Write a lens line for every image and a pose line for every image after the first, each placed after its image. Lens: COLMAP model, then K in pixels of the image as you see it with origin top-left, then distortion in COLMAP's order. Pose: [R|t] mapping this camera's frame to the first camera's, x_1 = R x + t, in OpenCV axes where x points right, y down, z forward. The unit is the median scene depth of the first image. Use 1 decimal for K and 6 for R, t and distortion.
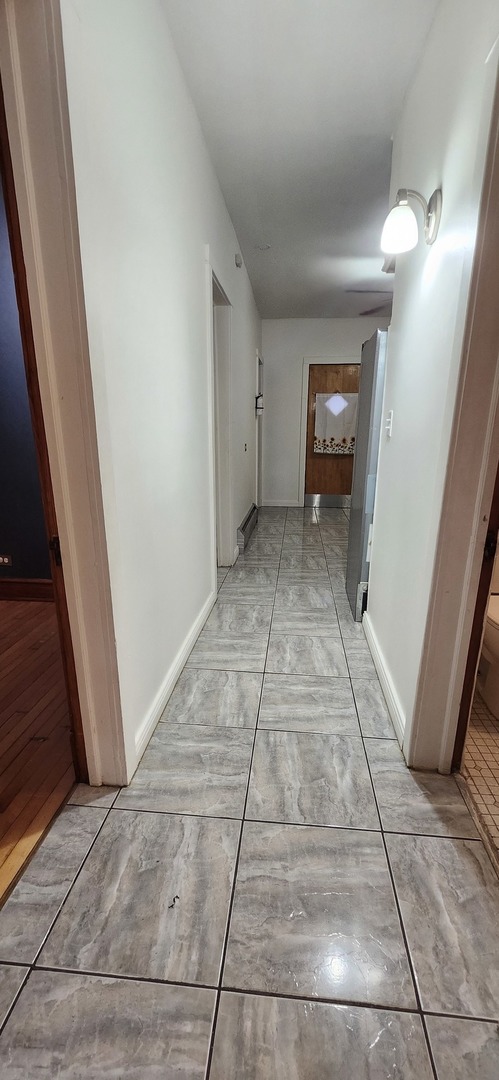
lens RADIAL K [[428.8, 0, 255.1], [0, 428.8, 547.1], [0, 0, 1]] dist [-0.002009, -0.000516]
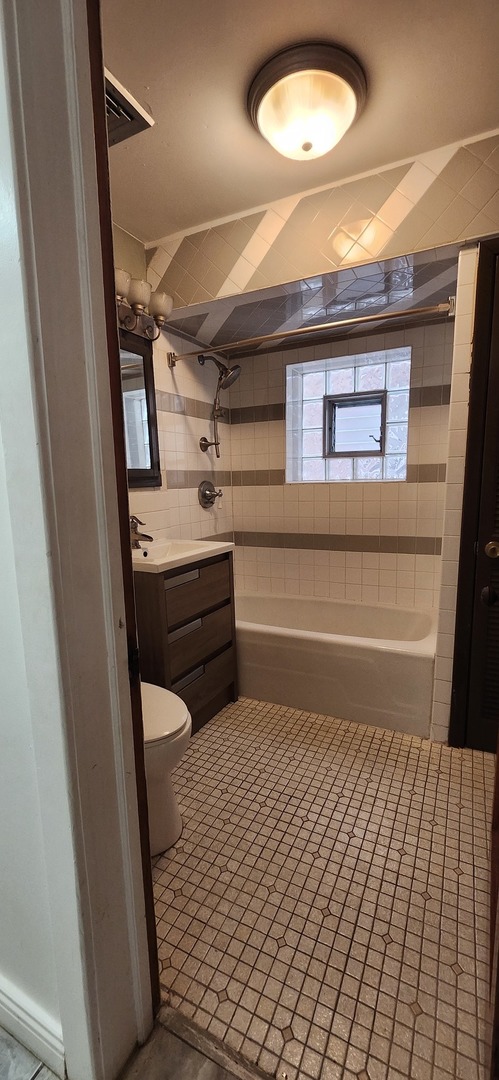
lens RADIAL K [[428.8, 0, 252.6], [0, 428.8, 542.2], [0, 0, 1]] dist [-0.002009, -0.000516]
pose [[0.354635, -0.162617, 0.920755, 0.060500], [0.271059, 0.960351, 0.065210, -0.153827], [-0.894852, 0.226453, 0.384653, 0.533864]]
